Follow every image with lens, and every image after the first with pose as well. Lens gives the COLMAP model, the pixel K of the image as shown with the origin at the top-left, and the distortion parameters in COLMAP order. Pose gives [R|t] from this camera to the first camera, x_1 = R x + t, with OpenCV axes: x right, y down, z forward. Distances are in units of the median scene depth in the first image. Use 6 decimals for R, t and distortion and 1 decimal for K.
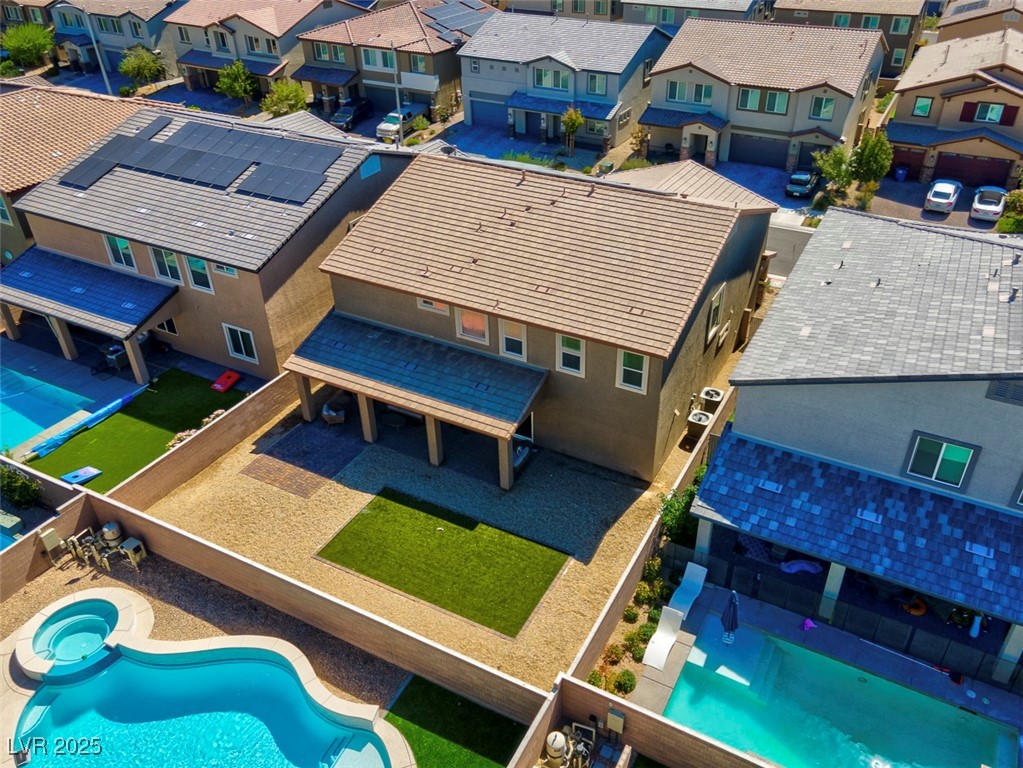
lens RADIAL K [[803.5, 0, 540.5], [0, 803.5, 368.3], [0, 0, 1]] dist [0.030254, 0.008341]
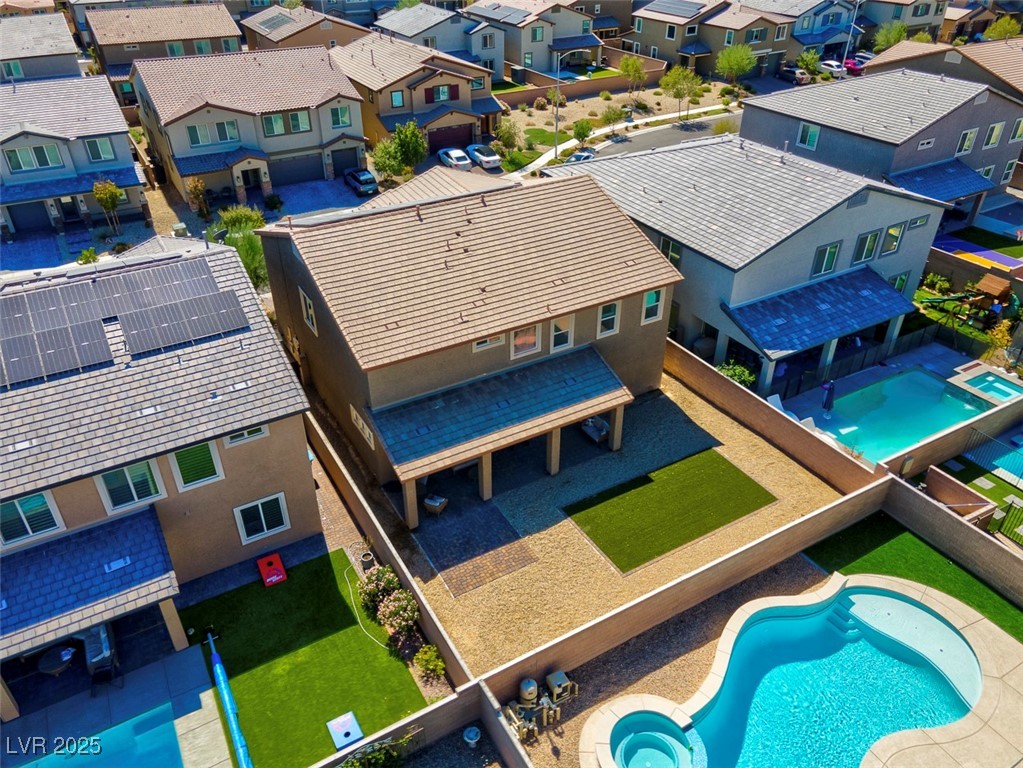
lens RADIAL K [[769.9, 0, 511.5], [0, 769.9, 384.0], [0, 0, 1]] dist [0.030782, 0.008936]
pose [[0.537898, -0.460858, 0.705887, -0.779685], [0.455086, 0.863592, 0.217037, -0.216446], [-0.709622, 0.204495, 0.674254, 0.311794]]
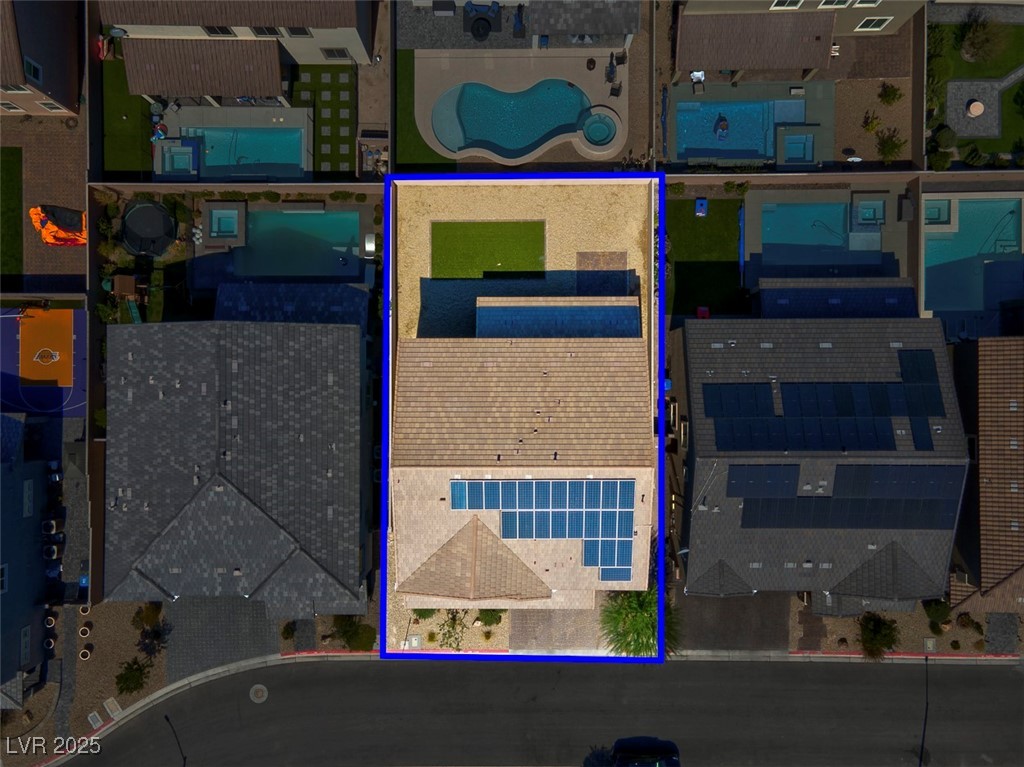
lens RADIAL K [[770.7, 0, 512.0], [0, 770.7, 383.5], [0, 0, 1]] dist [0.030782, 0.008936]
pose [[-0.887677, 0.460444, -0.004541, -0.011055], [-0.246152, -0.466168, 0.849763, -1.284466], [0.389151, 0.755433, 0.527146, 0.217704]]
